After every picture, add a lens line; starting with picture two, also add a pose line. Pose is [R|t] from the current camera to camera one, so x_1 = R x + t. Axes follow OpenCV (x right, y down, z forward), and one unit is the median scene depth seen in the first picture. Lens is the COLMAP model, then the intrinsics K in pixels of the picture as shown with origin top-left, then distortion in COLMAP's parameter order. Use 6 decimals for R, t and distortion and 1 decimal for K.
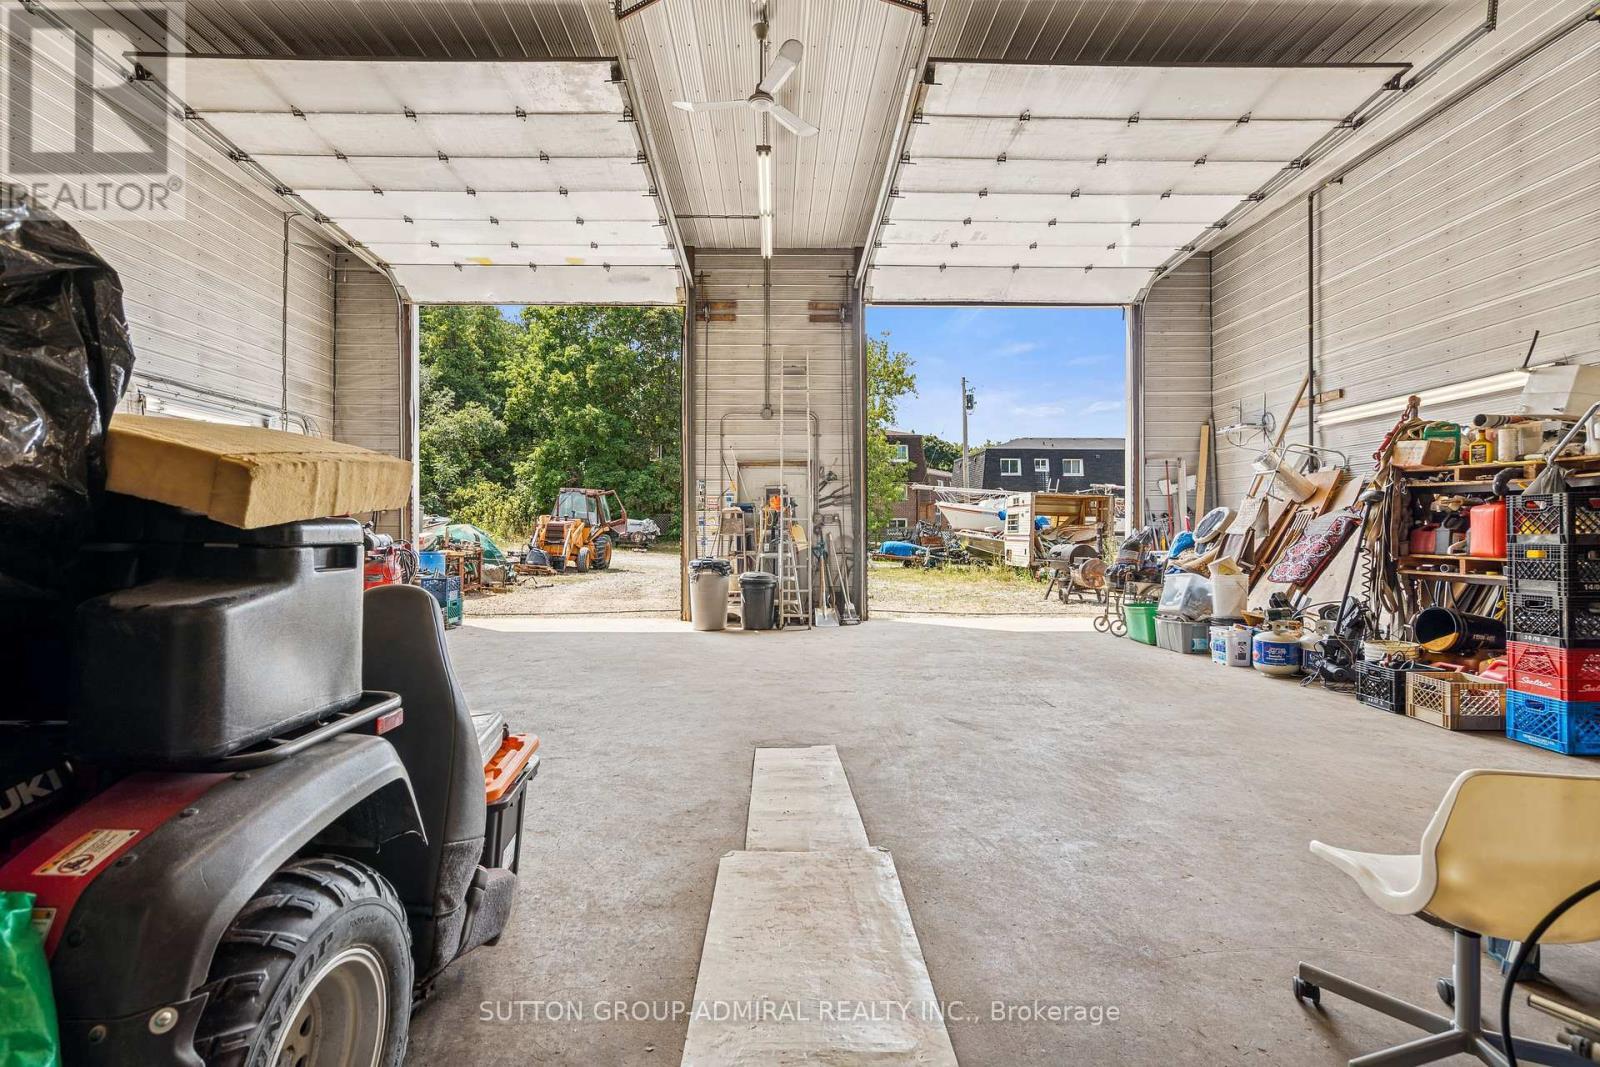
lens RADIAL K [[729.5, 0, 794.3], [0, 729.5, 535.3], [0, 0, 1]] dist [0.002552, -0.000966]
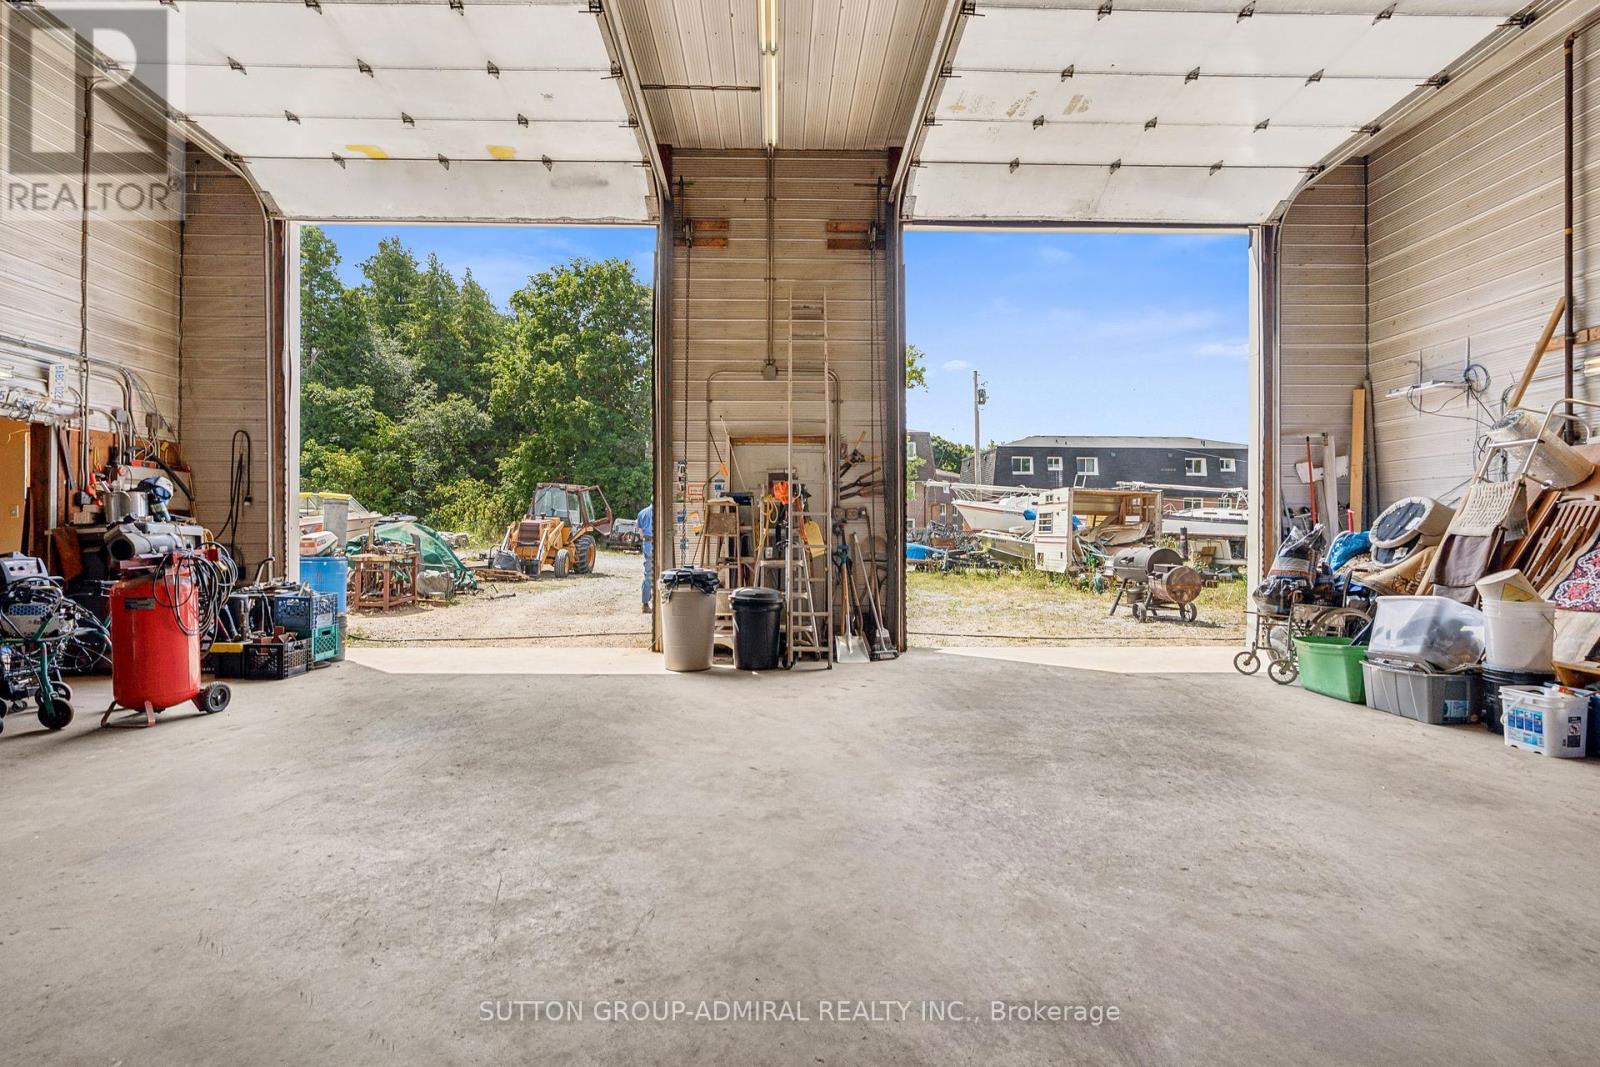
lens RADIAL K [[729.5, 0, 826.2], [0, 729.5, 536.8], [0, 0, 1]] dist [0.002552, -0.000966]
pose [[0.999119, 0.001618, 0.041929, -0.011122], [-0.001641, 0.999999, 0.000496, 0.000263], [-0.041928, -0.000565, 0.999120, 0.260087]]
